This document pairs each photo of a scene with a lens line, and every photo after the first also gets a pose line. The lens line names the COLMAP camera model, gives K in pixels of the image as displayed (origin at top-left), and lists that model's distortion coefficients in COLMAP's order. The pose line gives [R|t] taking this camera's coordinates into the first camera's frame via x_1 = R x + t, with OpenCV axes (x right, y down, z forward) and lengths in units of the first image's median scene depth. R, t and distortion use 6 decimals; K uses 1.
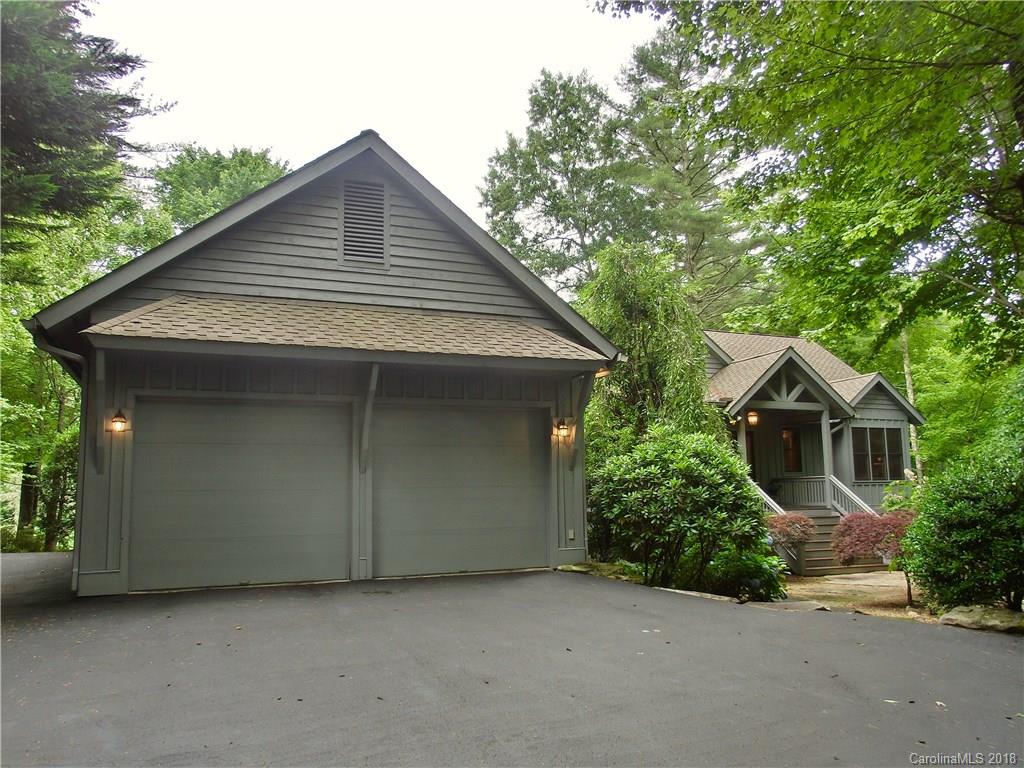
lens RADIAL K [[786.9, 0, 512.0], [0, 786.9, 384.0], [0, 0, 1]] dist [-0.004017, -0.001909]
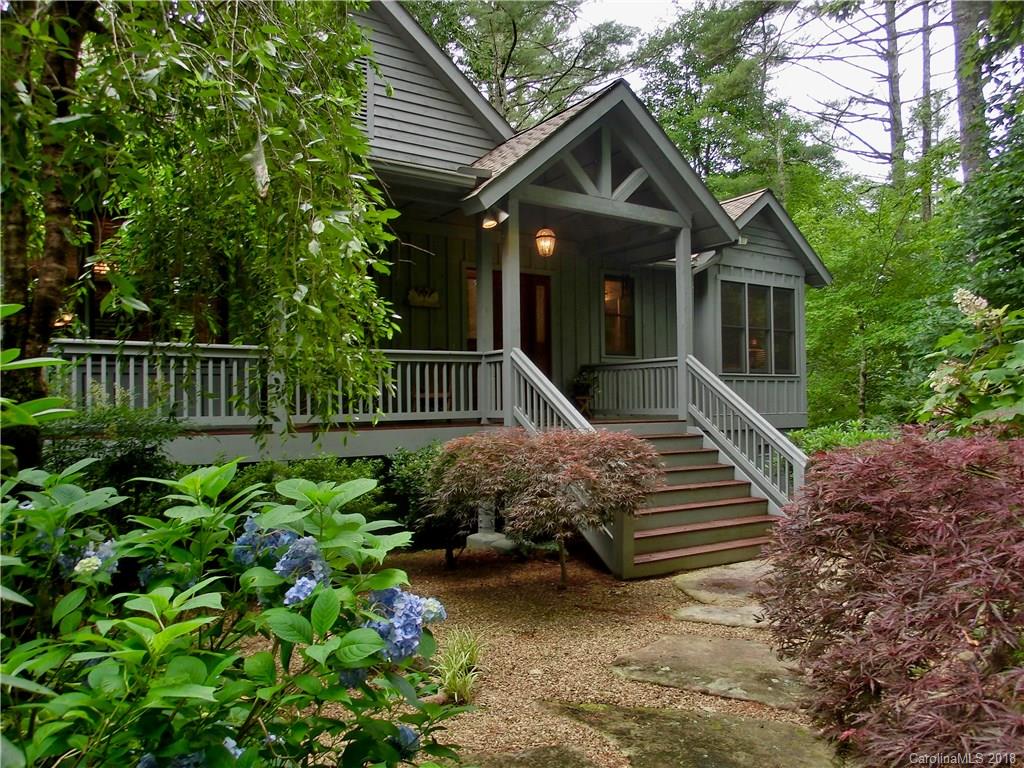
lens RADIAL K [[786.9, 0, 512.0], [0, 786.9, 384.0], [0, 0, 1]] dist [-0.004017, -0.001909]
pose [[0.980729, 0.006132, 0.195277, 0.193502], [-0.026768, 0.994299, 0.103215, 0.084628], [-0.193531, -0.106453, 0.975302, 0.521575]]
